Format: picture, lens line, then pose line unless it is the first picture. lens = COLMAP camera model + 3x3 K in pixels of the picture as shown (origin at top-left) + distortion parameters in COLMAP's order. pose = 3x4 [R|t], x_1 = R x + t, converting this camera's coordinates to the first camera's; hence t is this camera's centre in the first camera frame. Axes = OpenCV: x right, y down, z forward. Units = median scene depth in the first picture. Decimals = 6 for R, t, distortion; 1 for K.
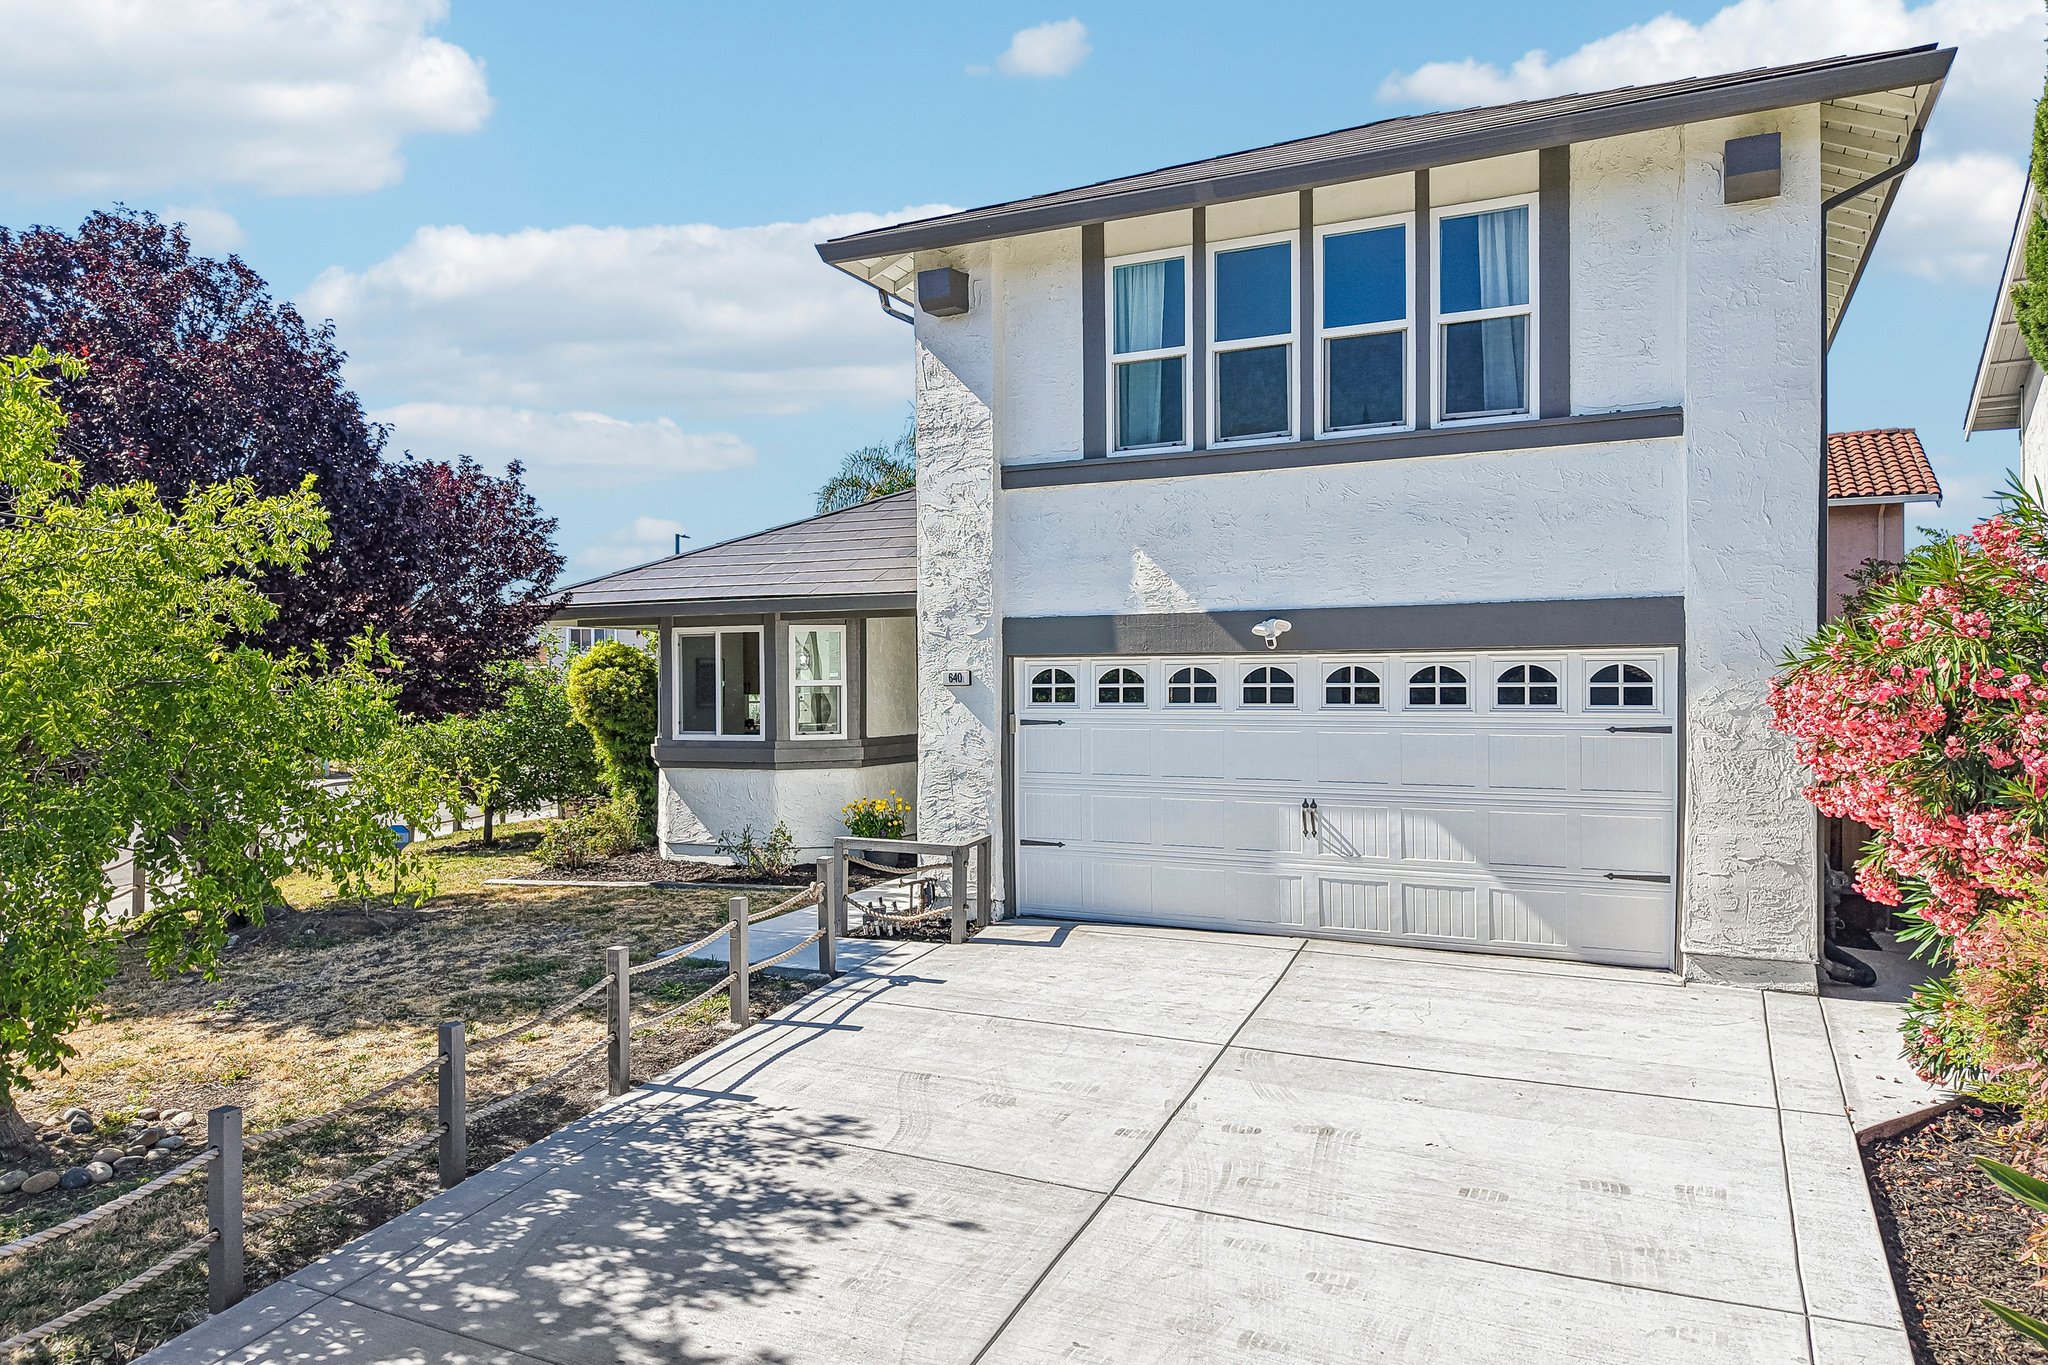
lens RADIAL K [[1380.2, 0, 1019.0], [0, 1380.2, 686.5], [0, 0, 1]] dist [0.038880, -0.044881]
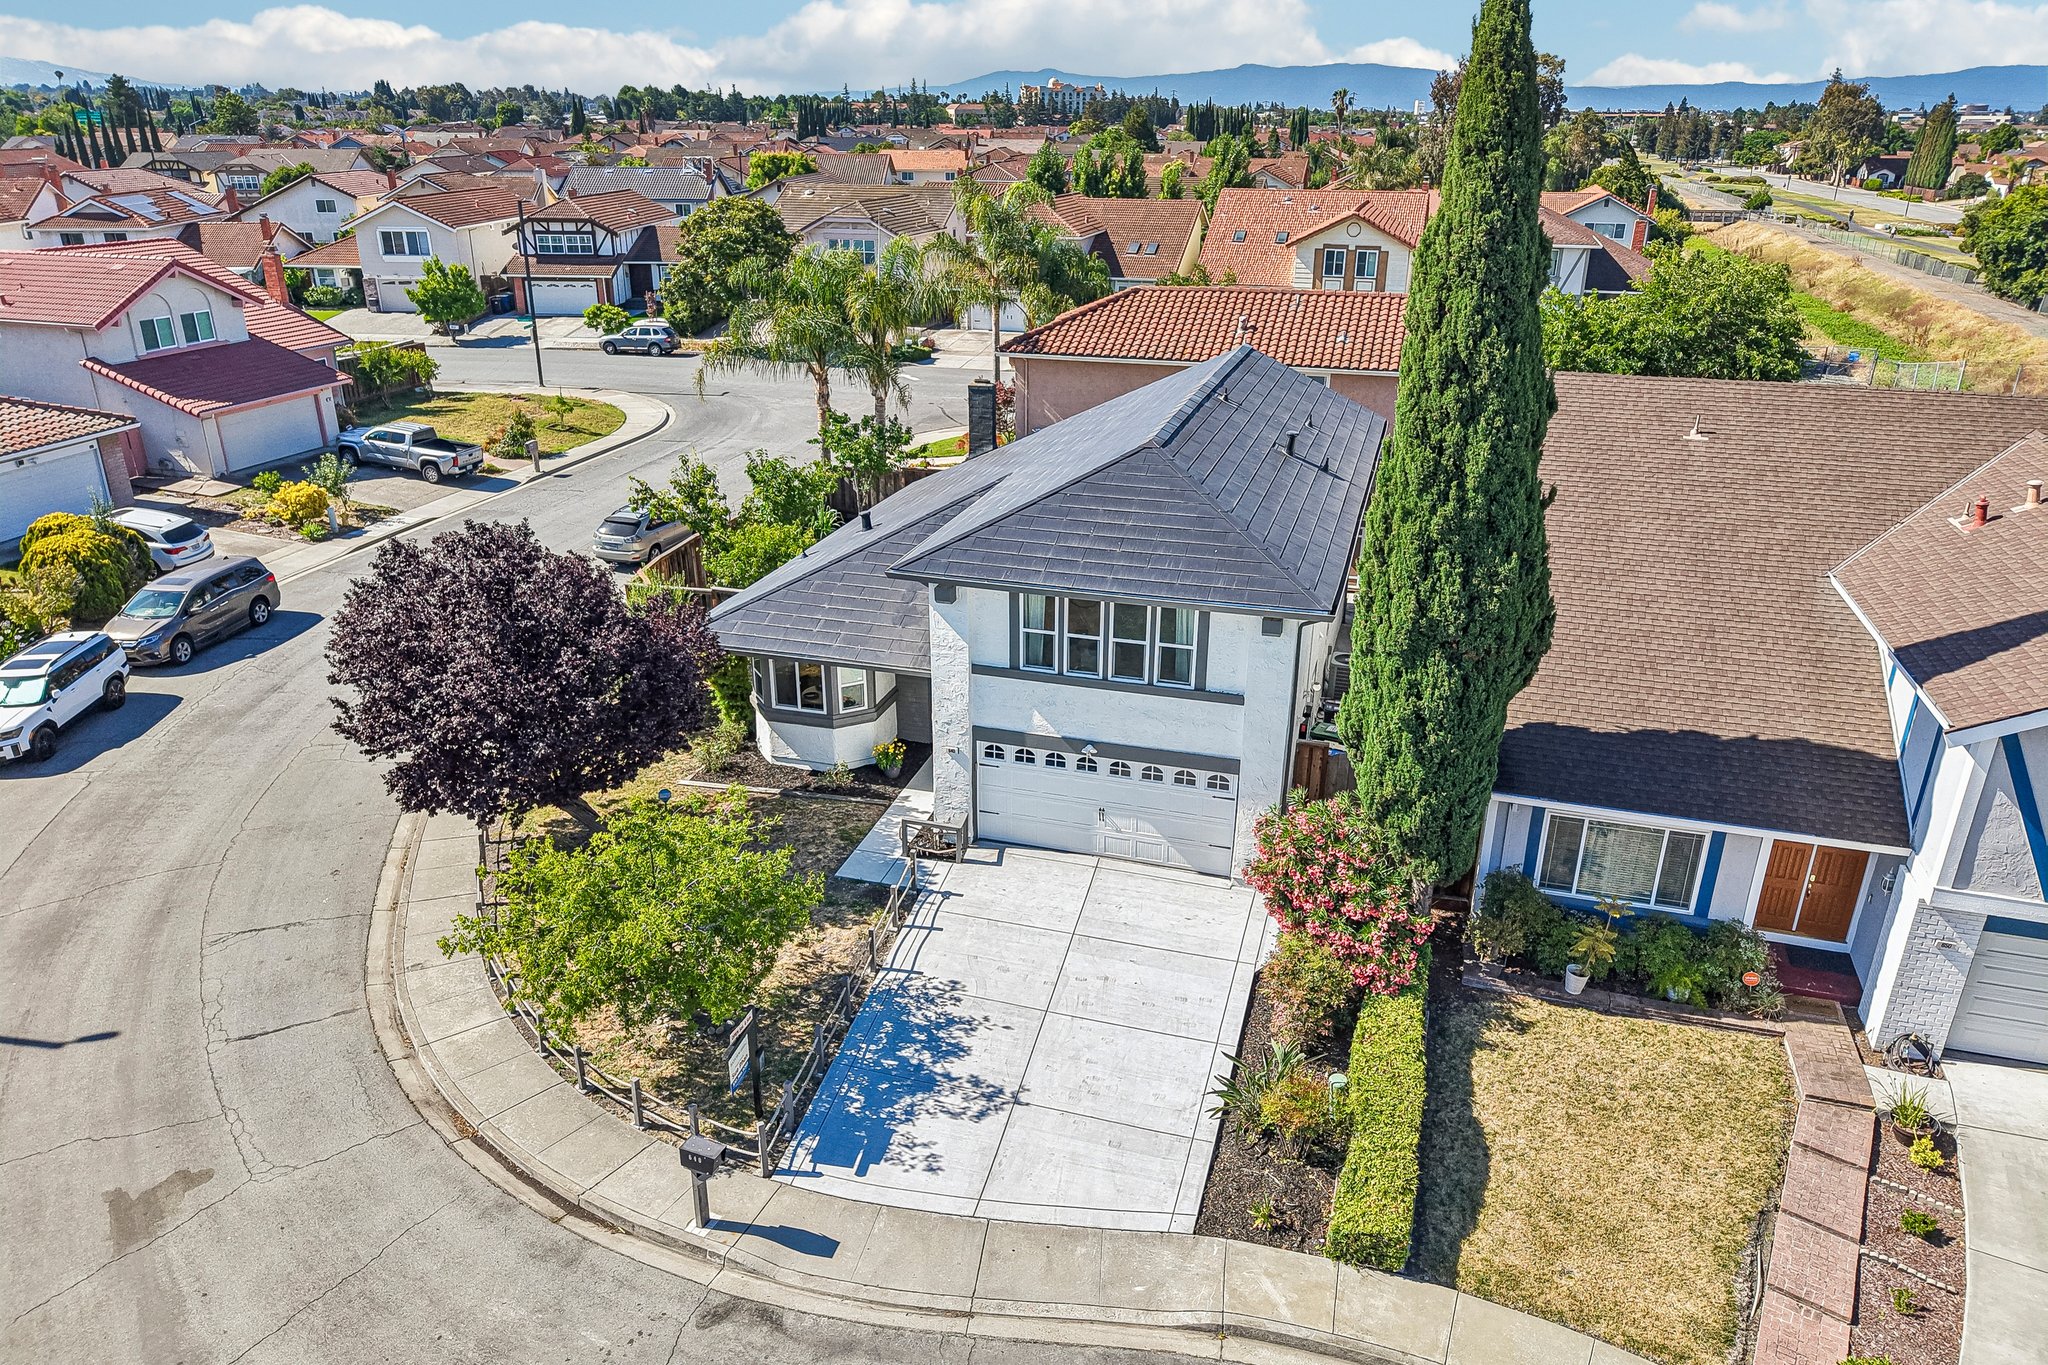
lens RADIAL K [[1380.2, 0, 1014.1], [0, 1380.2, 676.2], [0, 0, 1]] dist [0.038880, -0.044881]
pose [[0.988893, -0.050021, 0.139962, -0.292641], [-0.006206, 0.926952, 0.375129, -1.110917], [-0.148502, -0.371830, 0.916346, -1.208977]]
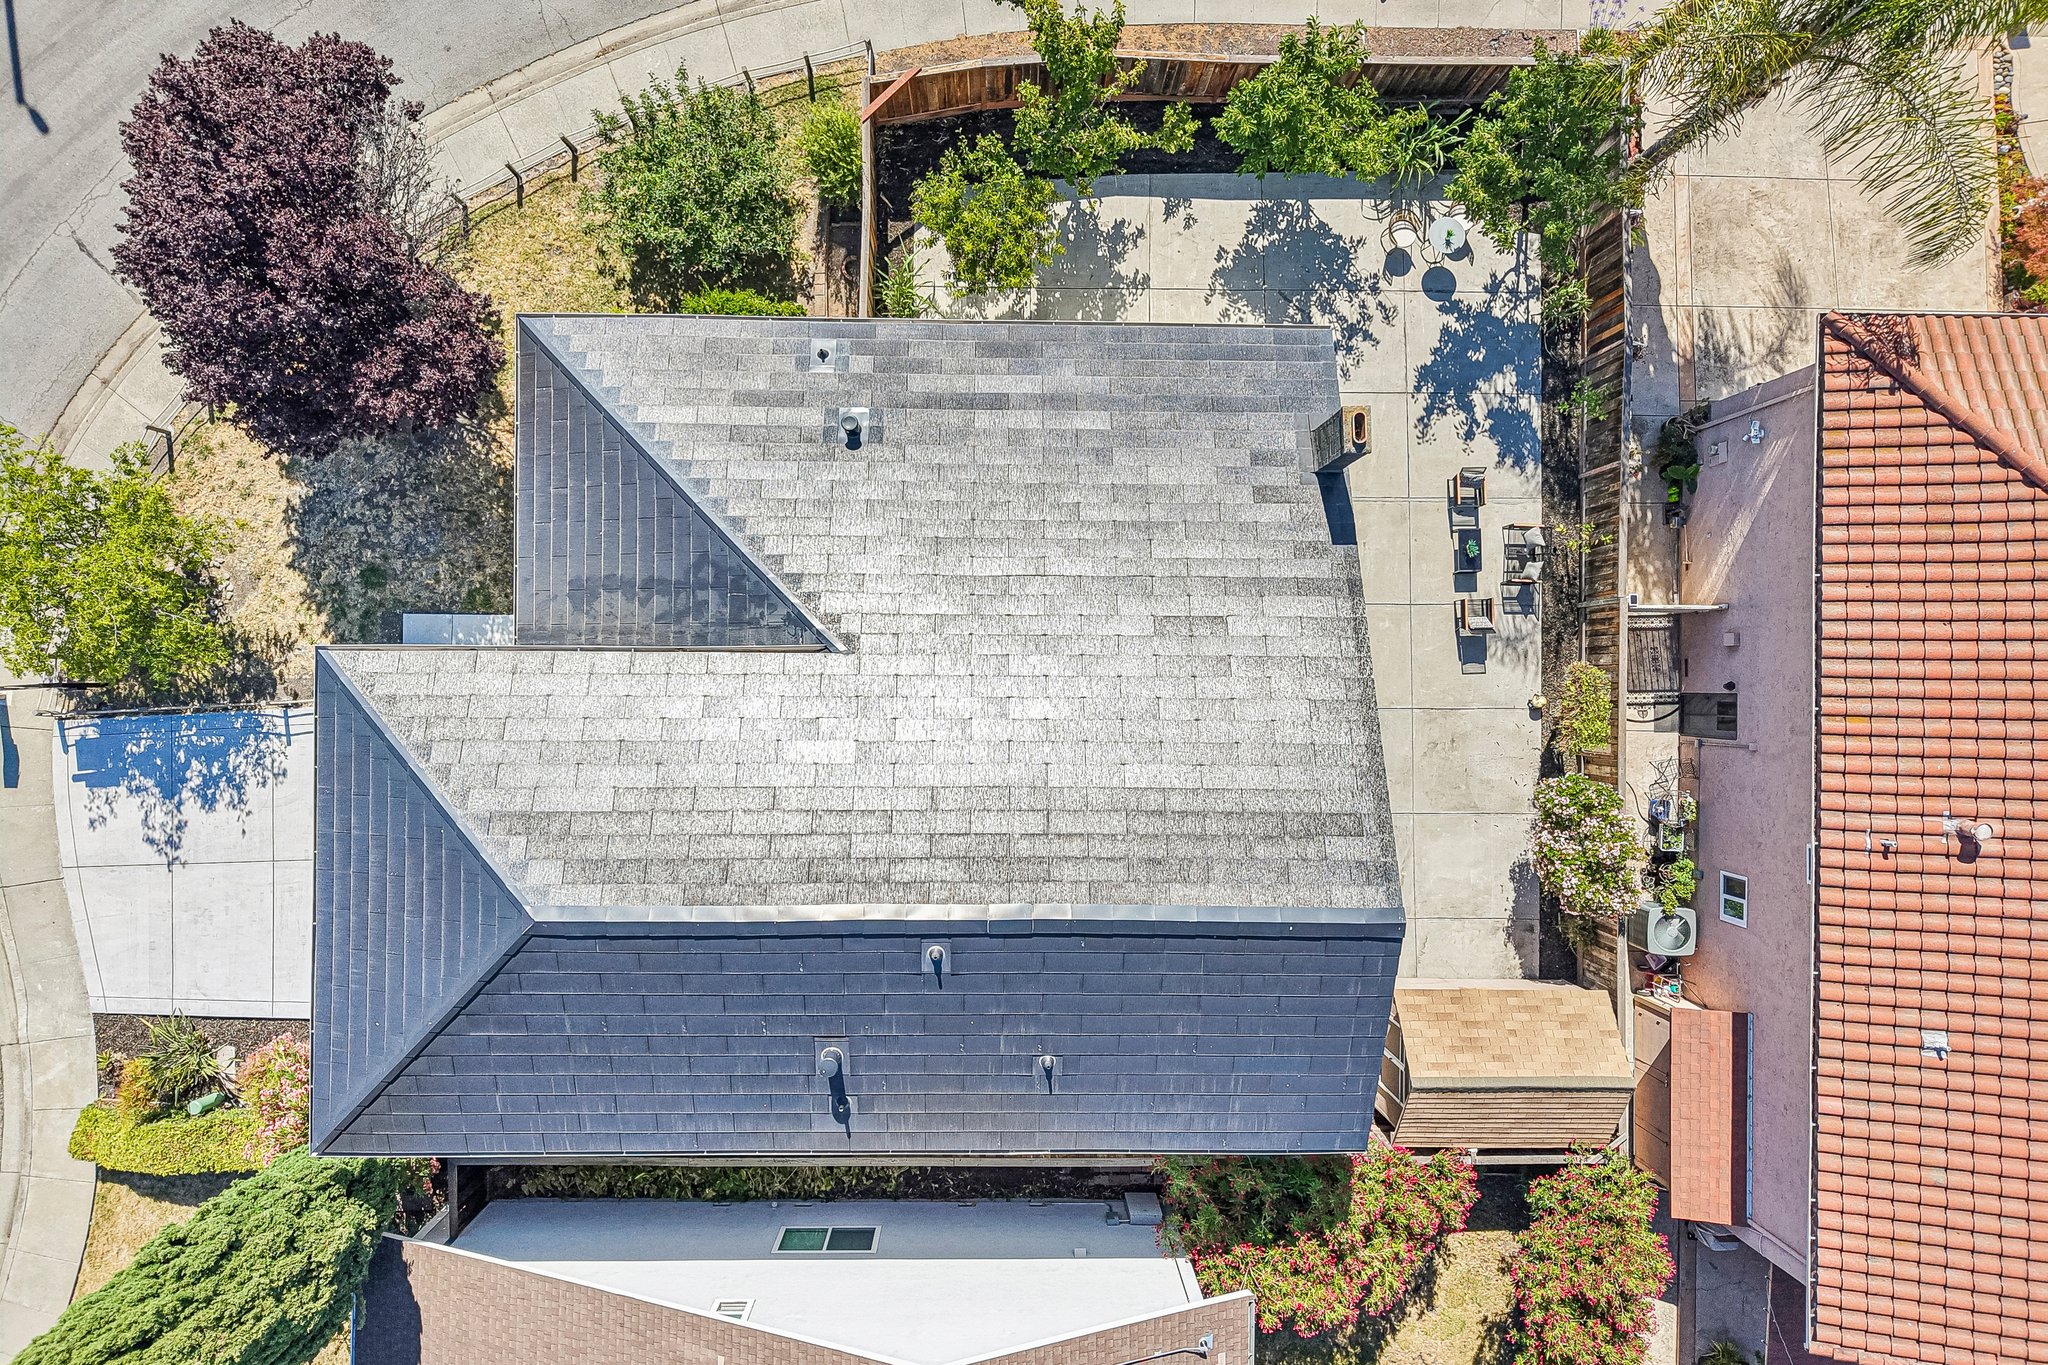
lens RADIAL K [[1380.2, 0, 1018.6], [0, 1380.2, 677.2], [0, 0, 1]] dist [0.038880, -0.044881]
pose [[0.424336, 0.905312, 0.018679, 0.295002], [-0.024259, -0.009255, 0.999663, -2.543847], [0.905180, -0.424646, 0.018035, 2.065539]]
